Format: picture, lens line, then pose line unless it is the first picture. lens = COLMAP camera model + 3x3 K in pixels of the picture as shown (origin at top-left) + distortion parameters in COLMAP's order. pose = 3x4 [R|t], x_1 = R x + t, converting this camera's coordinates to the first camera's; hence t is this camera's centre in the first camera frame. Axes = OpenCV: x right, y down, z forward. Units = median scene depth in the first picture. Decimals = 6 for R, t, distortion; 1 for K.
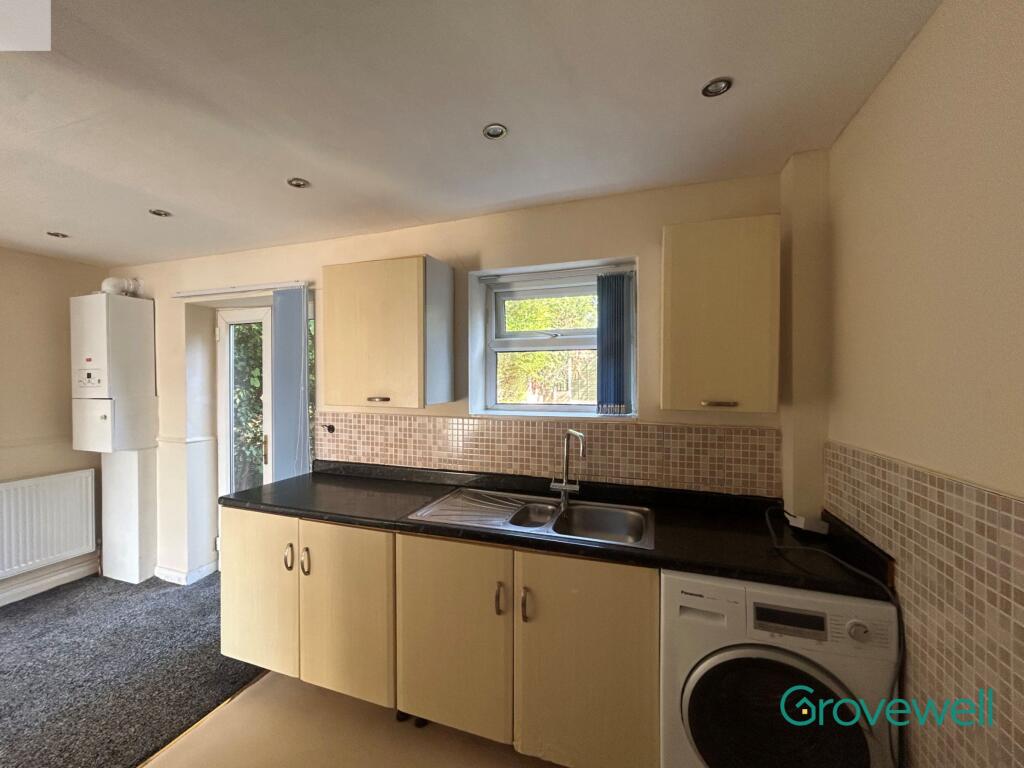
lens RADIAL K [[415.2, 0, 512.5], [0, 415.2, 382.5], [0, 0, 1]] dist [-0.004635, -0.000432]
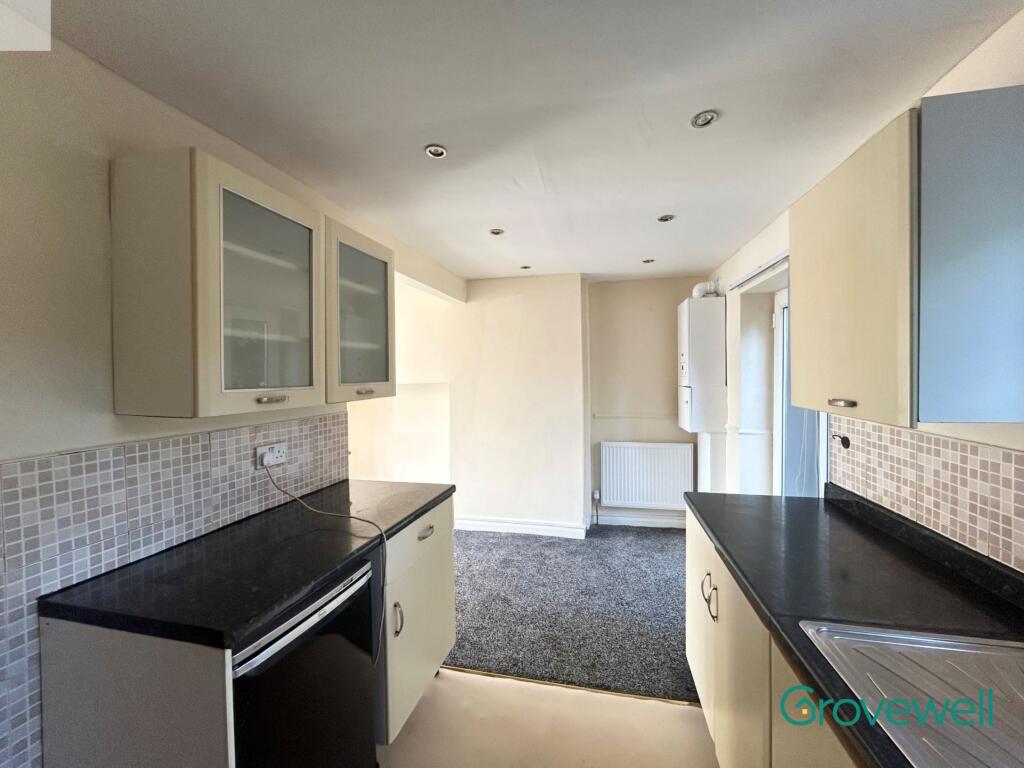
lens RADIAL K [[415.2, 0, 515.3], [0, 415.2, 381.8], [0, 0, 1]] dist [-0.004635, -0.000432]
pose [[0.139697, 0.022609, -0.989936, 0.157958], [-0.001778, 0.999743, 0.022583, -0.001262], [0.990193, -0.001395, 0.139701, 0.390032]]
